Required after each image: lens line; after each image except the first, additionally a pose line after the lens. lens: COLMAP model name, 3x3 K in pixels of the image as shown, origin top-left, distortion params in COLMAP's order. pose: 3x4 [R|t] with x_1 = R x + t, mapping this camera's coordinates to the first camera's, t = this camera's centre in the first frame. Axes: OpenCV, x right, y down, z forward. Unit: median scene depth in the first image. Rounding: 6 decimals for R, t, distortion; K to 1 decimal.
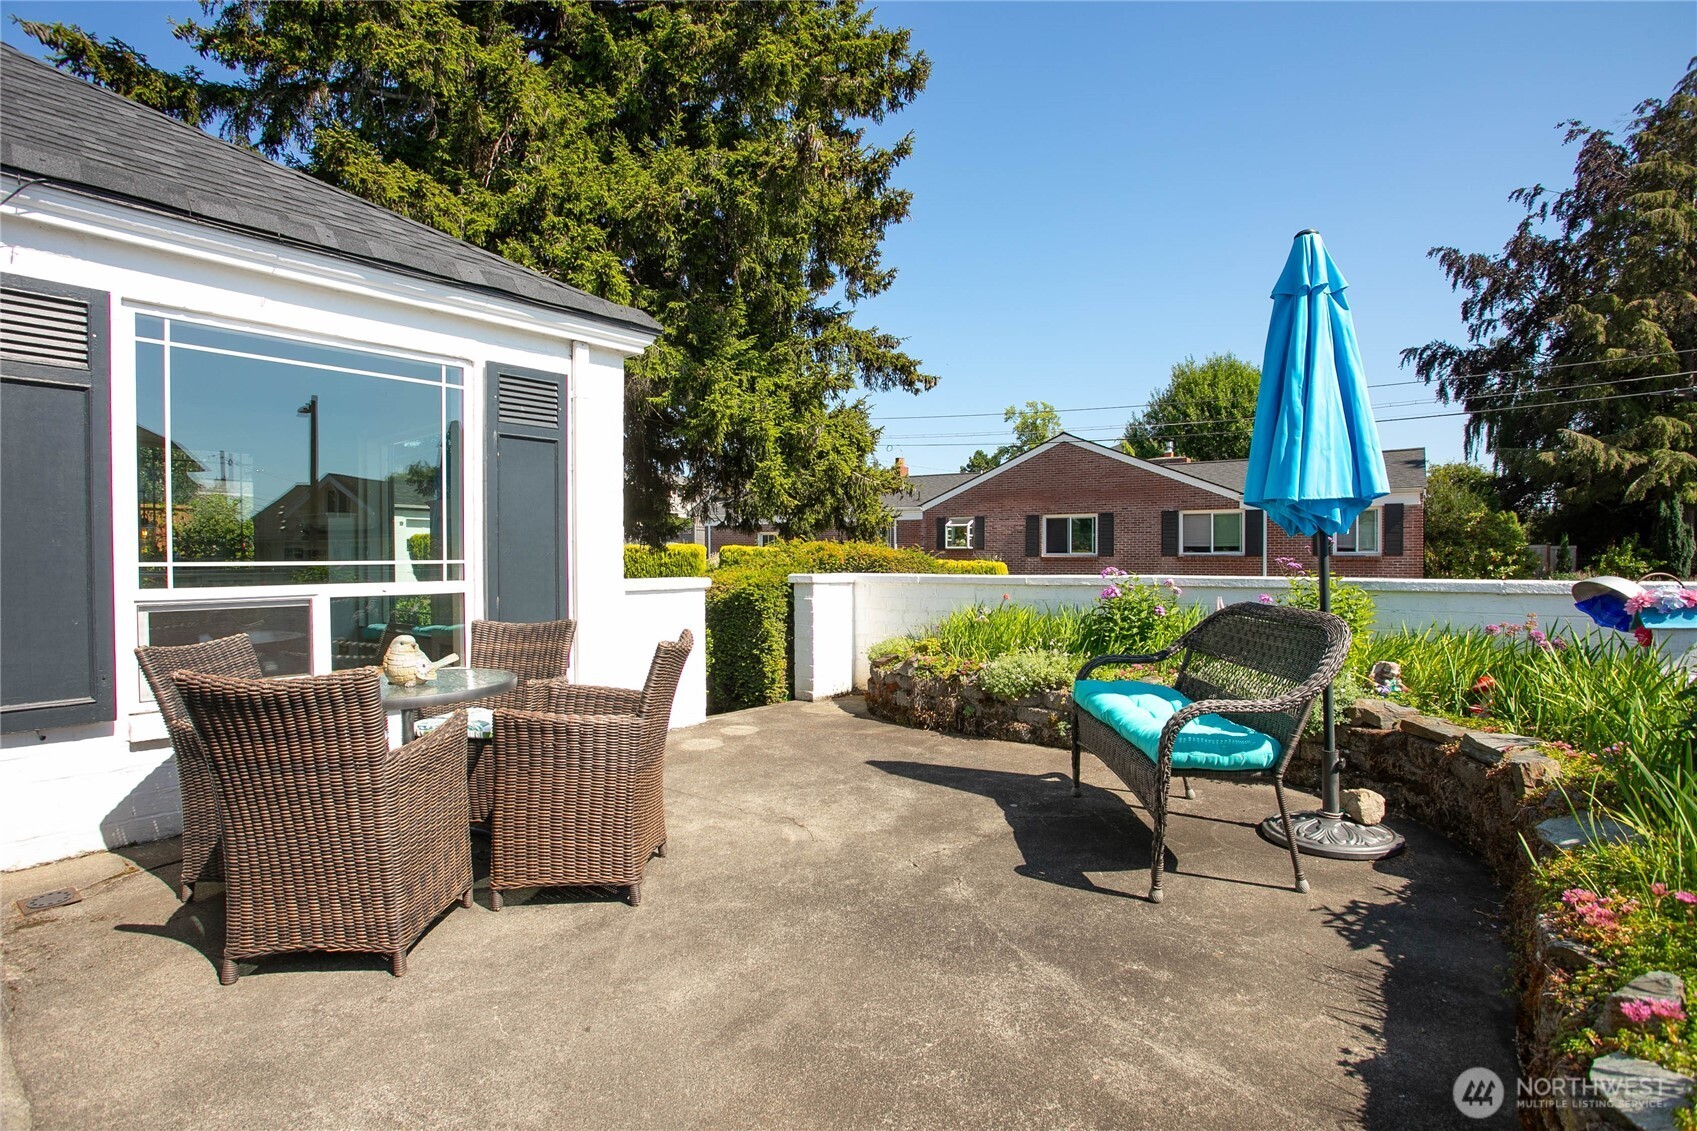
lens RADIAL K [[777.9, 0, 848.5], [0, 777.9, 565.5], [0, 0, 1]] dist [-0.000061, -0.000066]
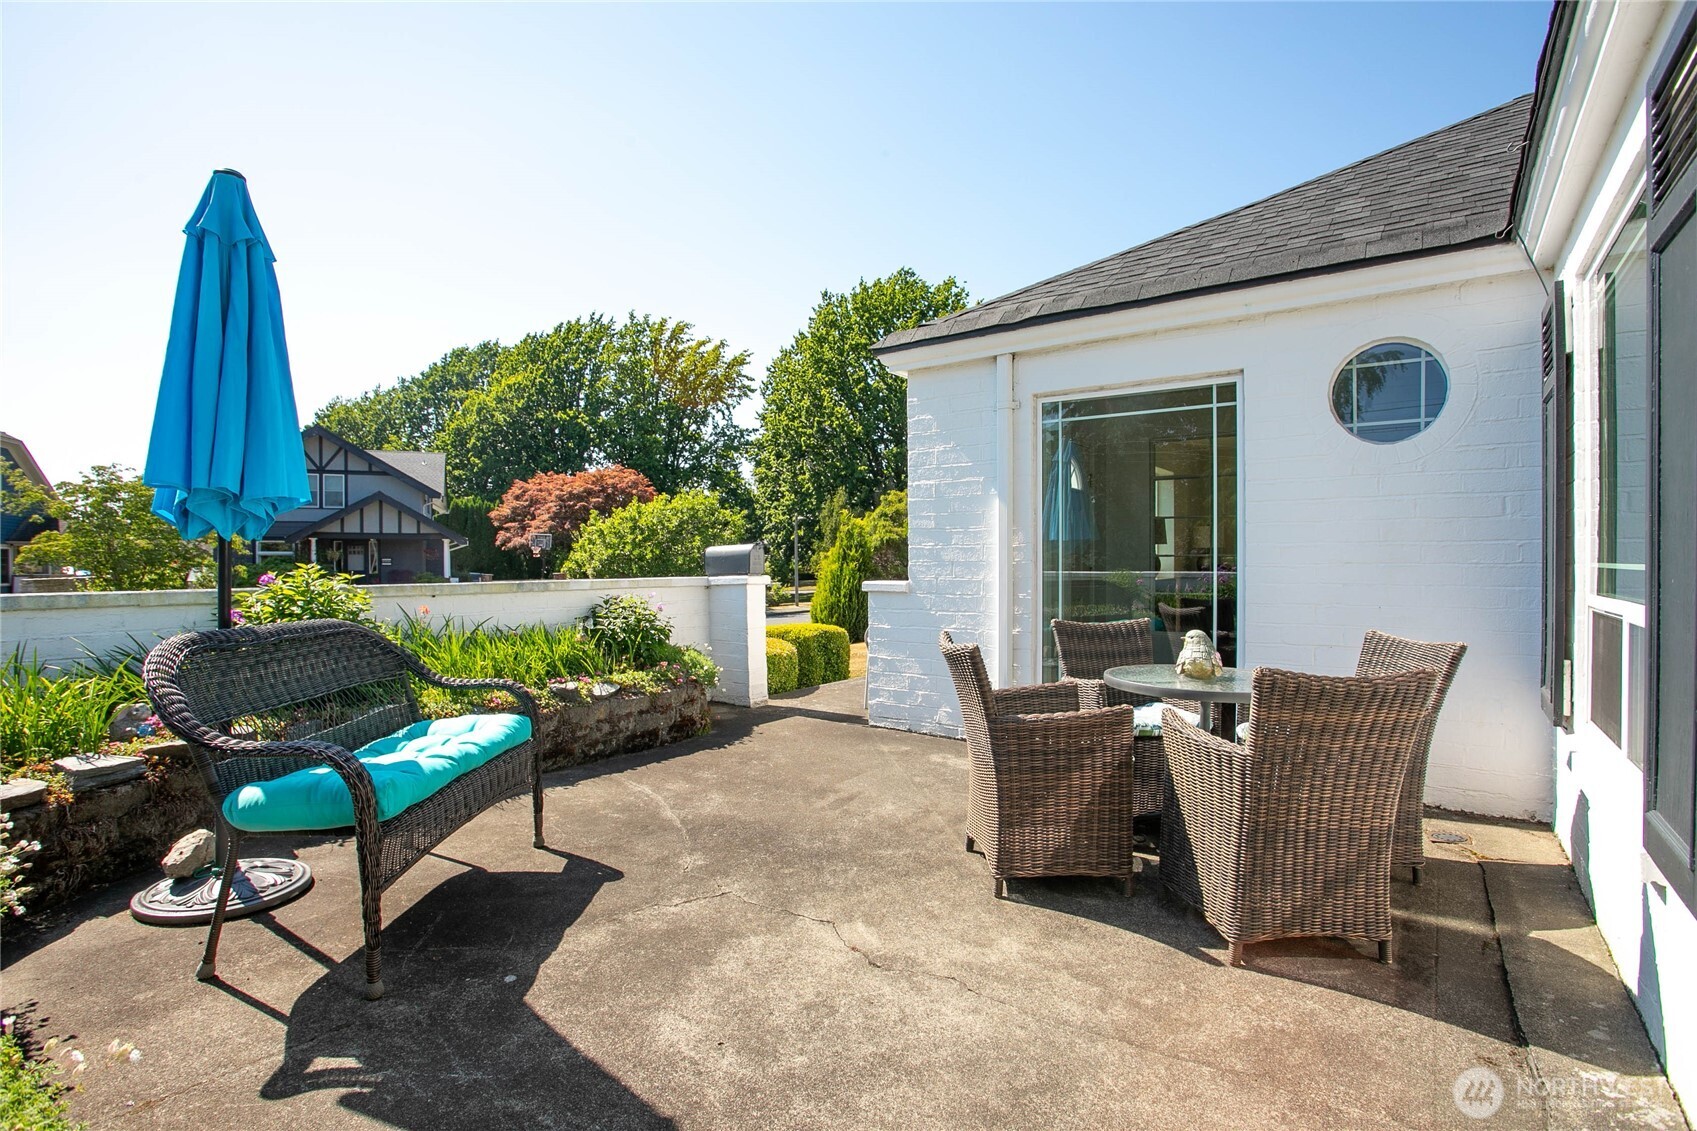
lens RADIAL K [[777.9, 0, 848.5], [0, 777.9, 565.5], [0, 0, 1]] dist [-0.000061, -0.000066]
pose [[-0.998302, 0.008660, -0.057595, -0.018105], [0.007516, 0.999771, 0.020052, -0.022556], [0.057755, 0.019585, -0.998139, 1.730120]]
